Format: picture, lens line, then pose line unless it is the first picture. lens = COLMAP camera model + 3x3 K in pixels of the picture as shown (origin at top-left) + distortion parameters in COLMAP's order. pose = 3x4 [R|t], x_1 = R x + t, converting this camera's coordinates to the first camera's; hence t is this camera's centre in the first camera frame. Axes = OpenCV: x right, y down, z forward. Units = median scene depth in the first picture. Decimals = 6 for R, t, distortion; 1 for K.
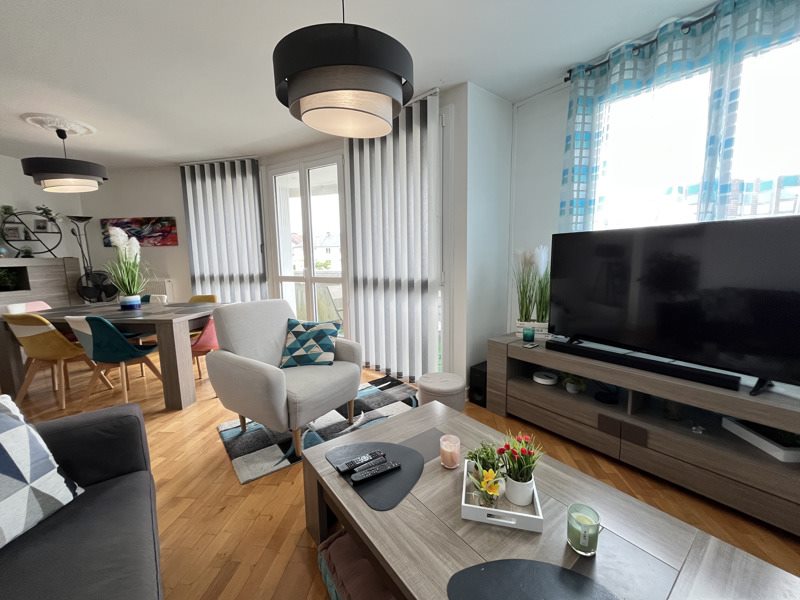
lens RADIAL K [[321.0, 0, 396.5], [0, 321.0, 299.0], [0, 0, 1]] dist [-0.001543, -0.000331]
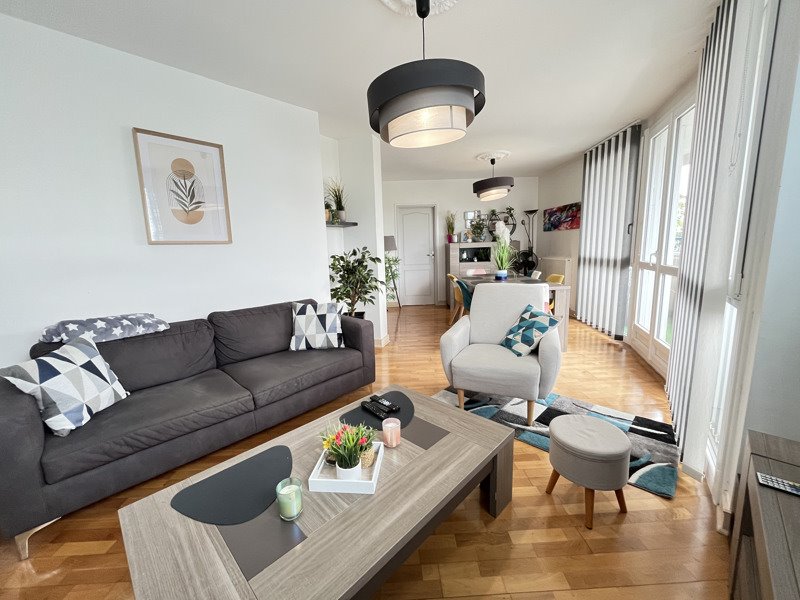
lens RADIAL K [[321.0, 0, 397.8], [0, 321.0, 298.1], [0, 0, 1]] dist [-0.001543, -0.000331]
pose [[0.157962, 0.166668, -0.973278, 0.370514], [-0.094387, 0.983688, 0.153132, -0.048221], [0.982924, 0.067675, 0.171116, 0.252138]]
